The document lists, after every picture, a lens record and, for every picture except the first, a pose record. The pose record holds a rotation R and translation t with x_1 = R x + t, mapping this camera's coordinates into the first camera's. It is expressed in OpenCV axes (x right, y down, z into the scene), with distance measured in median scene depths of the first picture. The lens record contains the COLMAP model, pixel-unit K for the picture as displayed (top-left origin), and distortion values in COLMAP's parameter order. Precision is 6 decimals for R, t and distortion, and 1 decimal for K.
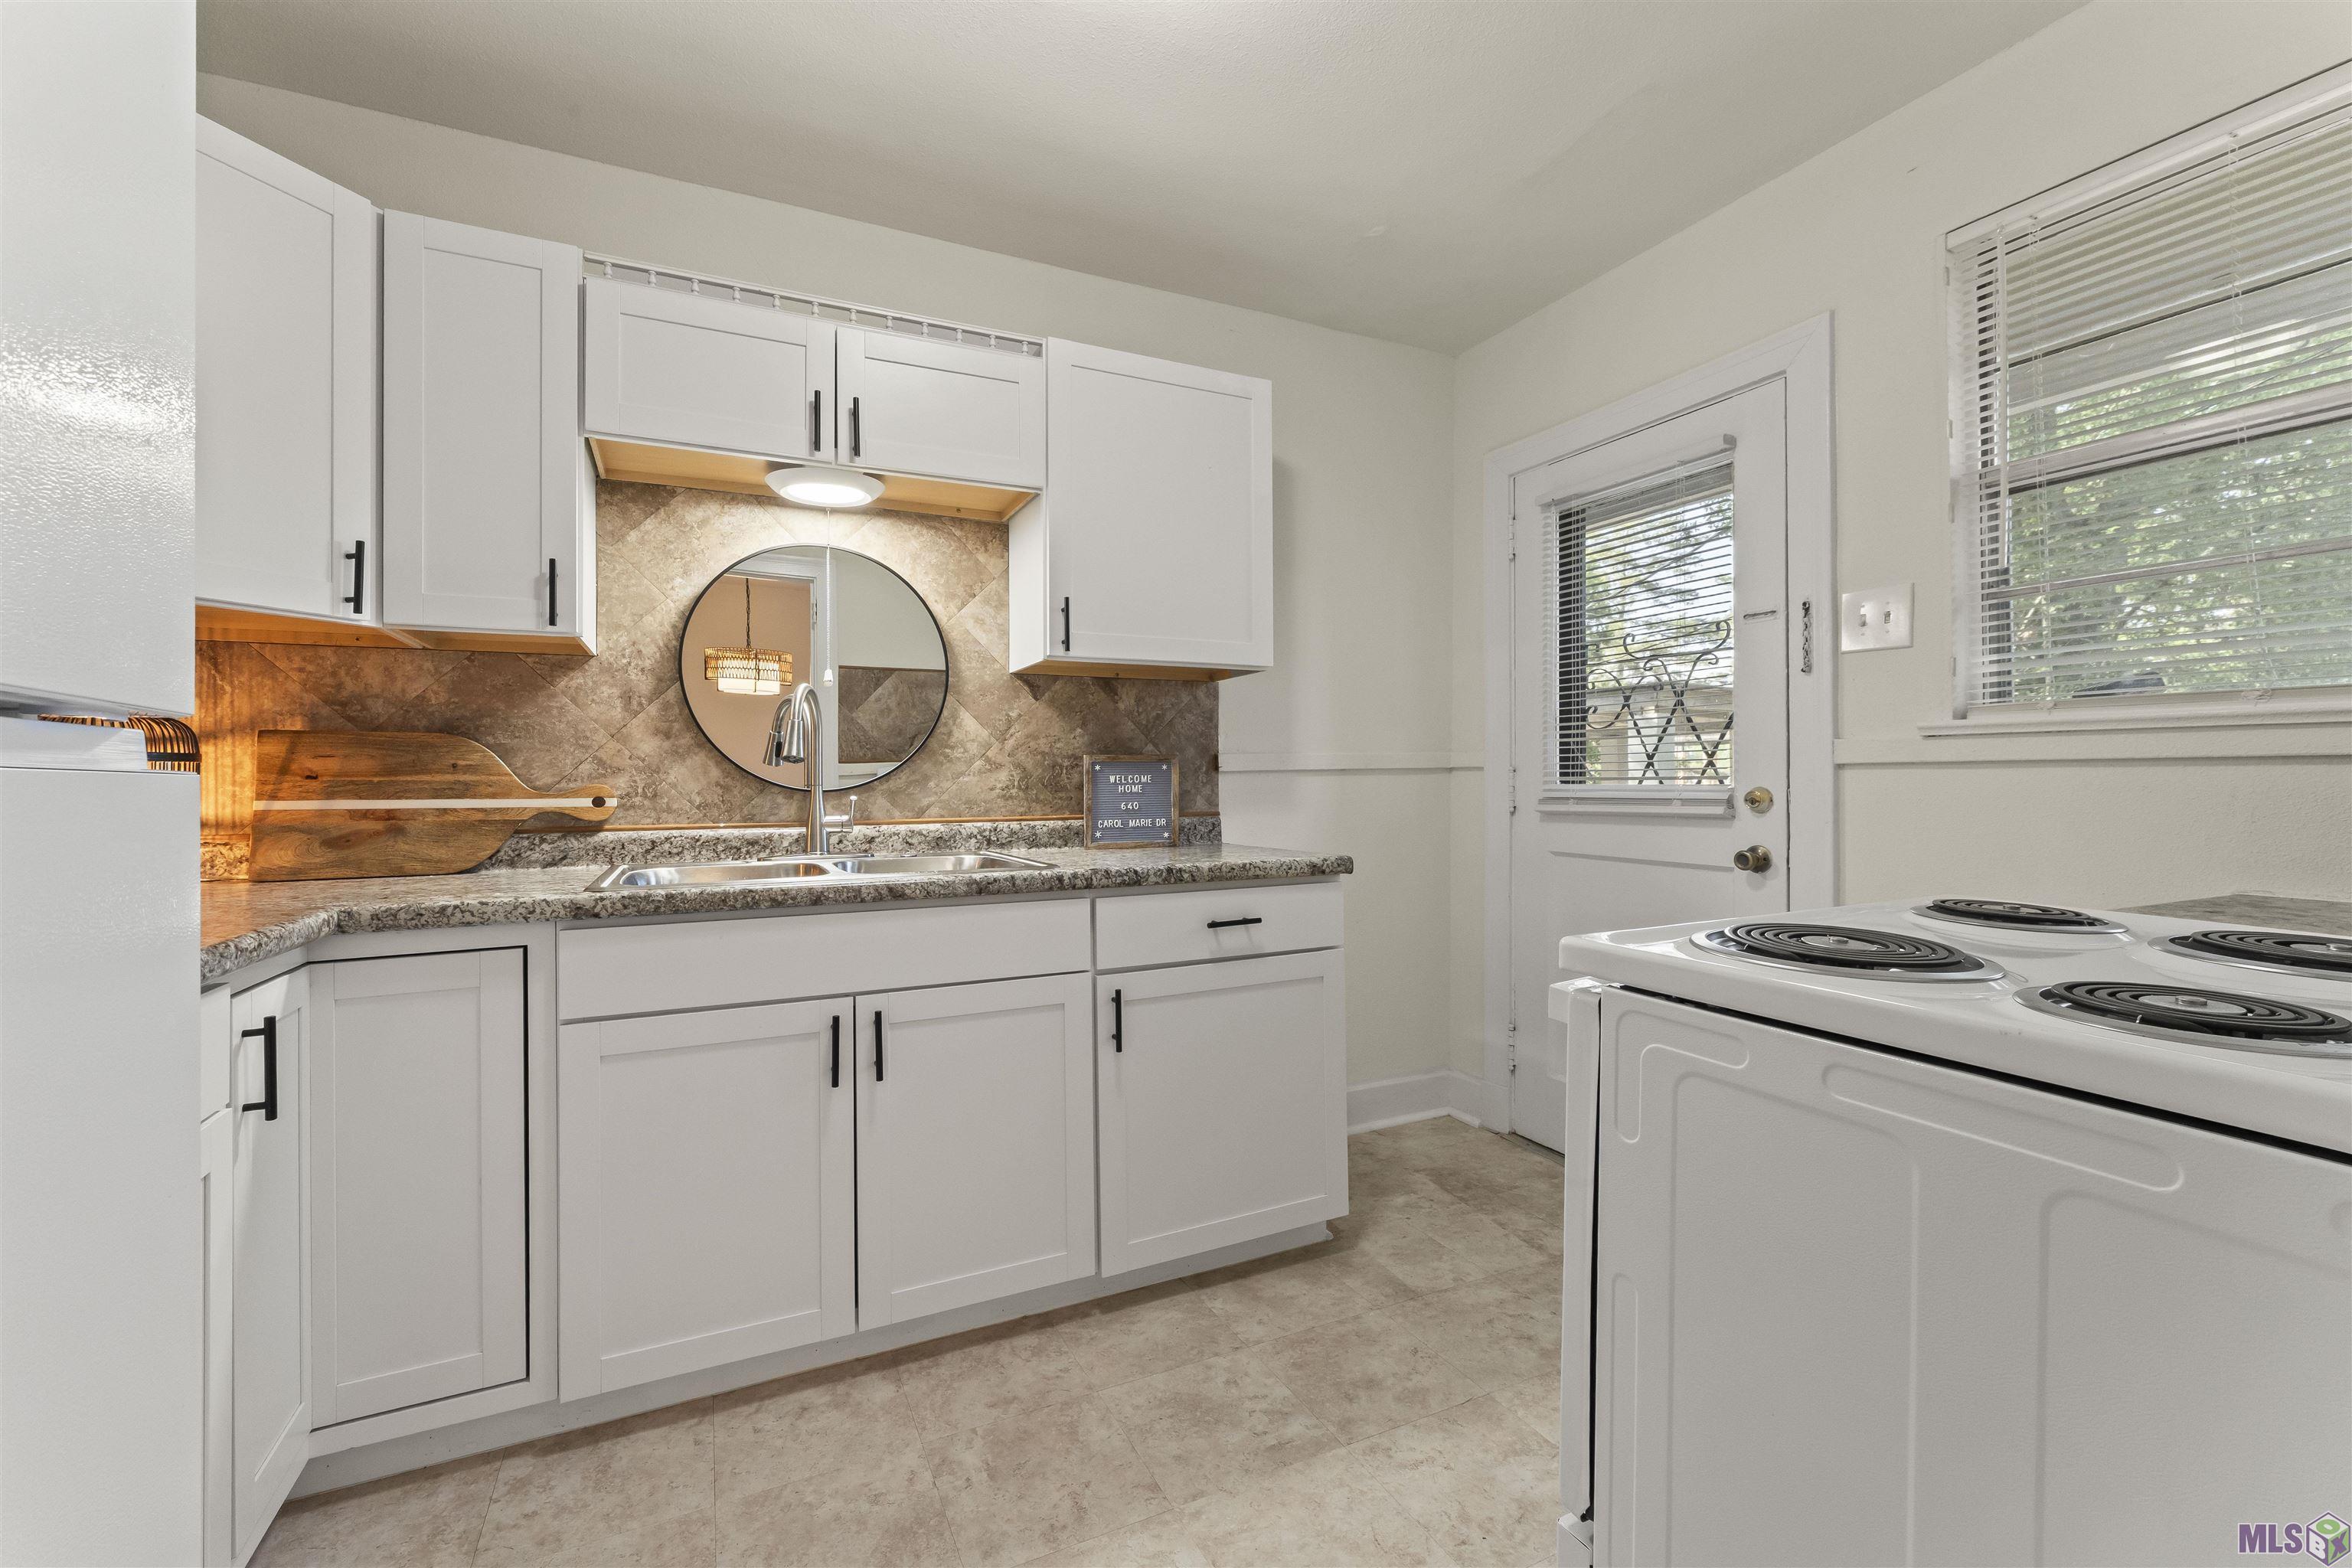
lens RADIAL K [[994.2, 0, 1109.5], [0, 994.2, 778.7], [0, 0, 1]] dist [-0.000679, -0.000141]
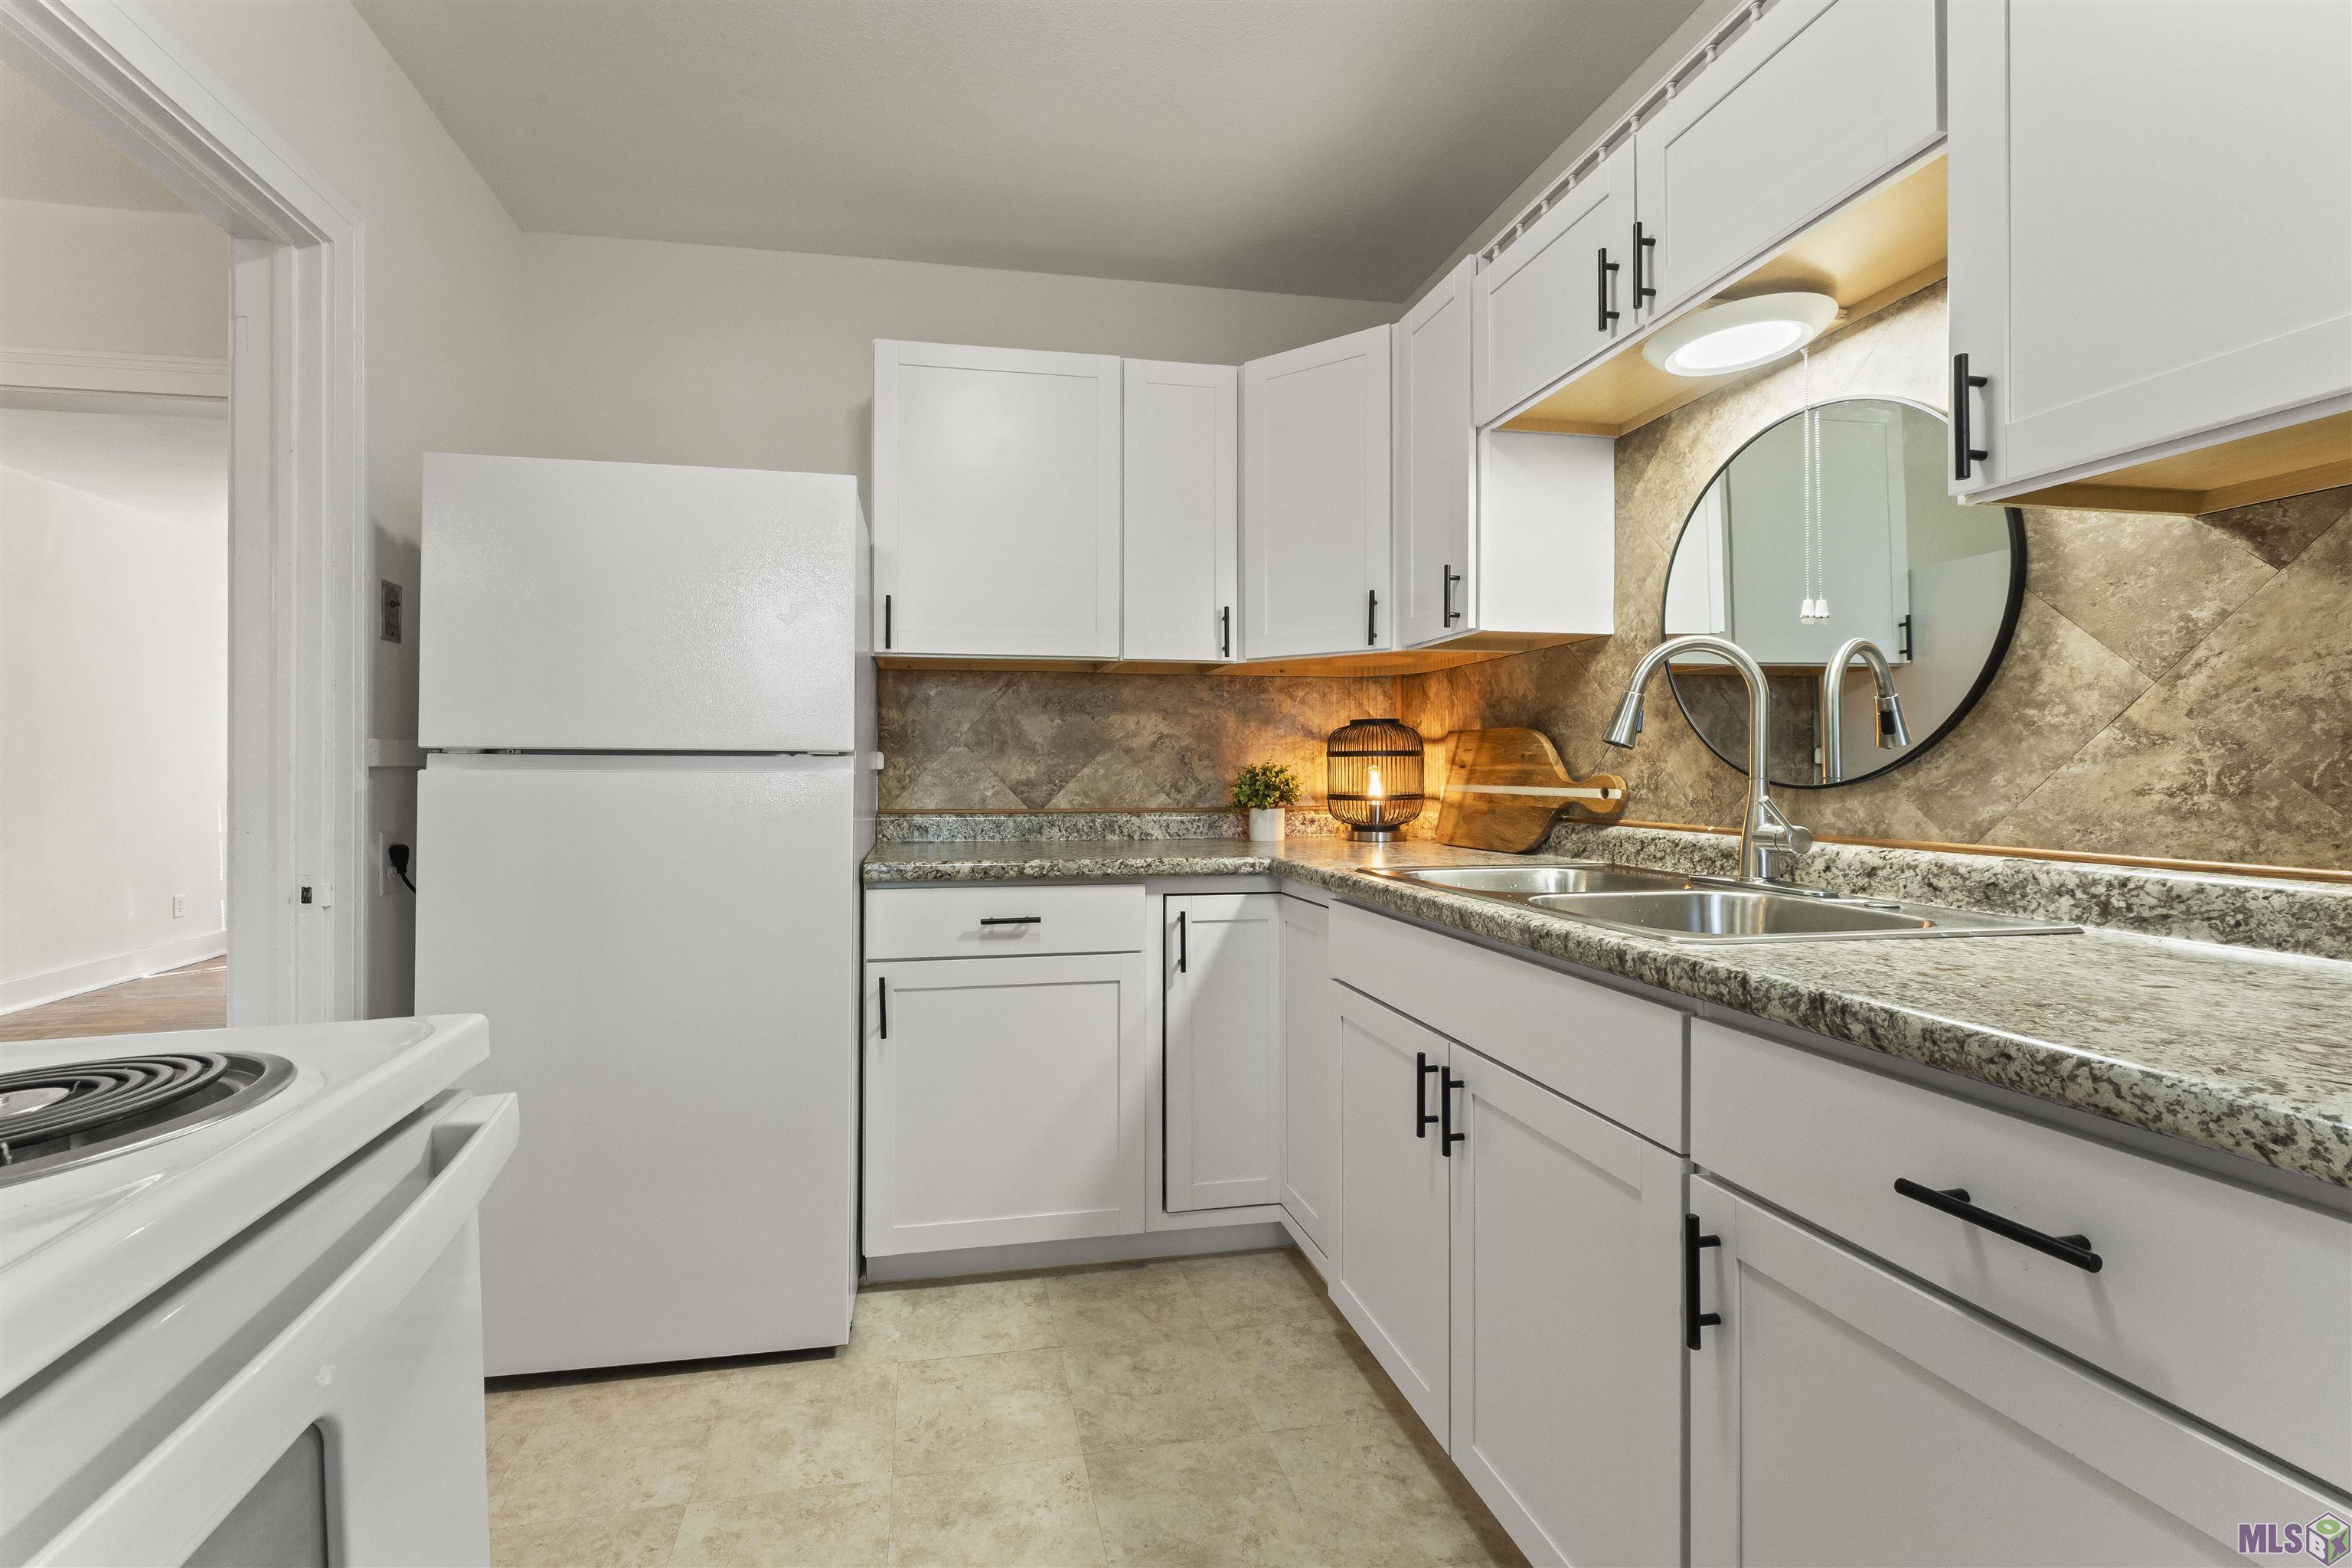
lens RADIAL K [[994.2, 0, 1109.5], [0, 994.2, 778.7], [0, 0, 1]] dist [-0.000679, -0.000141]
pose [[-0.242925, 0.013844, -0.969946, 0.485781], [0.005502, 0.999902, 0.012894, -0.004396], [0.970030, -0.002204, -0.242977, 0.766552]]
